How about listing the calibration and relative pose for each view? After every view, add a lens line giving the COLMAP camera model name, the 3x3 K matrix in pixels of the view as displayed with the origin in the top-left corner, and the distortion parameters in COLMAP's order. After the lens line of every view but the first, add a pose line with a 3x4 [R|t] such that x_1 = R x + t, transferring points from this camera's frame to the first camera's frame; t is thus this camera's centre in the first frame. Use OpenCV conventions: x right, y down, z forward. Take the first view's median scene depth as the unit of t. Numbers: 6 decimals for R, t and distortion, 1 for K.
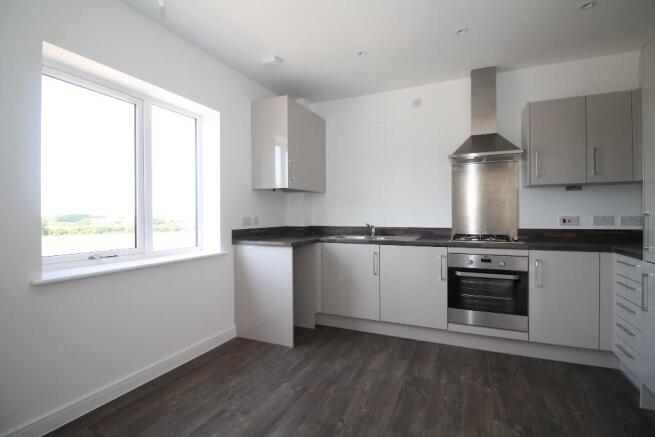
lens RADIAL K [[297.3, 0, 327.5], [0, 297.3, 218.5], [0, 0, 1]] dist [-0.001002, -0.000111]
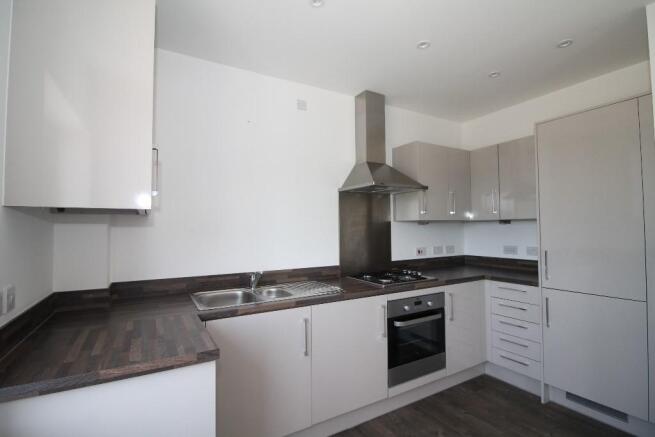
lens RADIAL K [[315.8, 0, 327.5], [0, 315.8, 218.5], [0, 0, 1]] dist [0.000461, -0.000031]
pose [[0.576853, 0.022529, 0.816537, -0.372418], [0.019968, 0.998932, -0.041668, -0.073180], [-0.816604, 0.040341, 0.575787, 0.571155]]
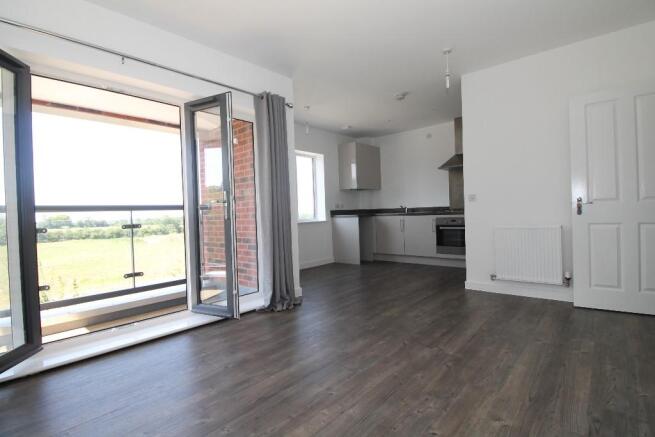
lens RADIAL K [[315.8, 0, 327.5], [0, 315.8, 218.5], [0, 0, 1]] dist [0.000461, -0.000031]
pose [[0.958396, -0.022518, -0.284551, 0.285874], [0.026719, 0.999584, 0.010891, 0.070380], [0.284187, -0.018041, 0.958599, -1.128807]]
